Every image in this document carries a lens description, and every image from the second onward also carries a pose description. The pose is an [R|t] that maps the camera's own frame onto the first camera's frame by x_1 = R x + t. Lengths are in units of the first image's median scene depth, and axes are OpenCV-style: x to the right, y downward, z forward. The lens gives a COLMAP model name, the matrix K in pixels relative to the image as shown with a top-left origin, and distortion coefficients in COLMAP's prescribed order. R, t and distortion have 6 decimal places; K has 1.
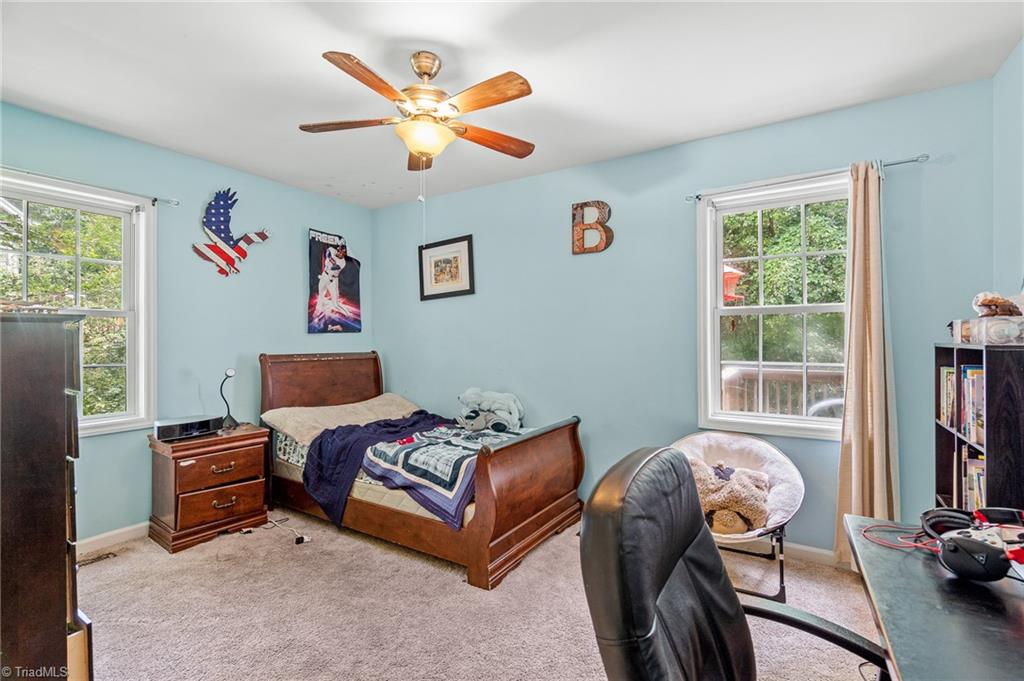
lens RADIAL K [[466.0, 0, 512.0], [0, 466.0, 340.5], [0, 0, 1]] dist [0.000323, 0.000040]
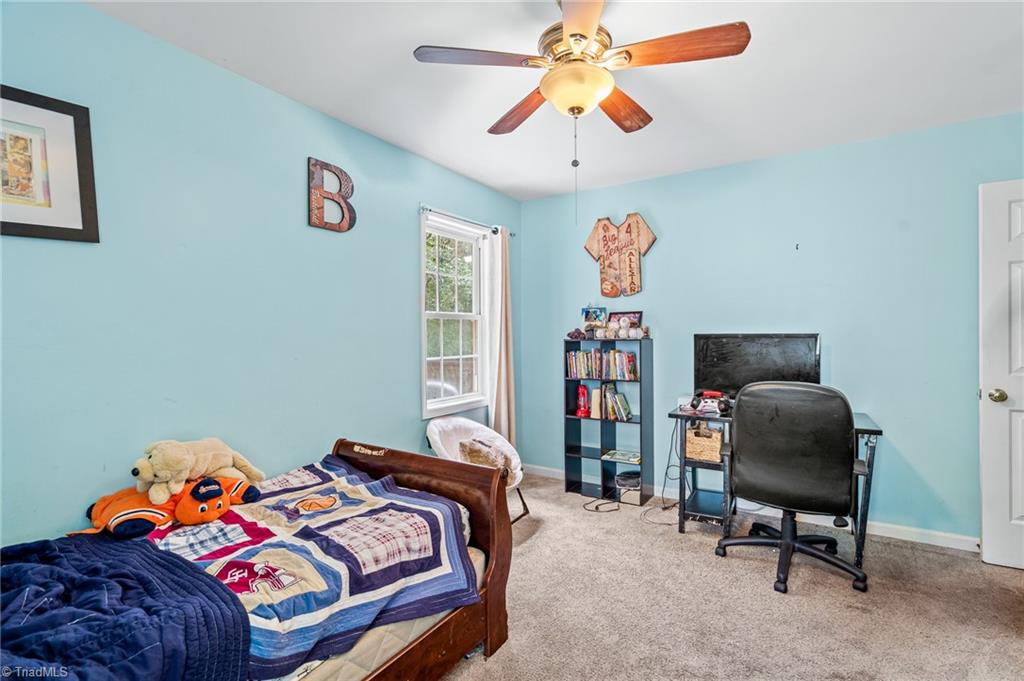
lens RADIAL K [[469.3, 0, 512.0], [0, 469.3, 340.5], [0, 0, 1]] dist [-0.001362, -0.000281]
pose [[0.003329, -0.008474, 0.999959, -0.634227], [0.009274, 0.999921, 0.008443, -0.005104], [-0.999951, 0.009246, 0.003408, 0.700636]]
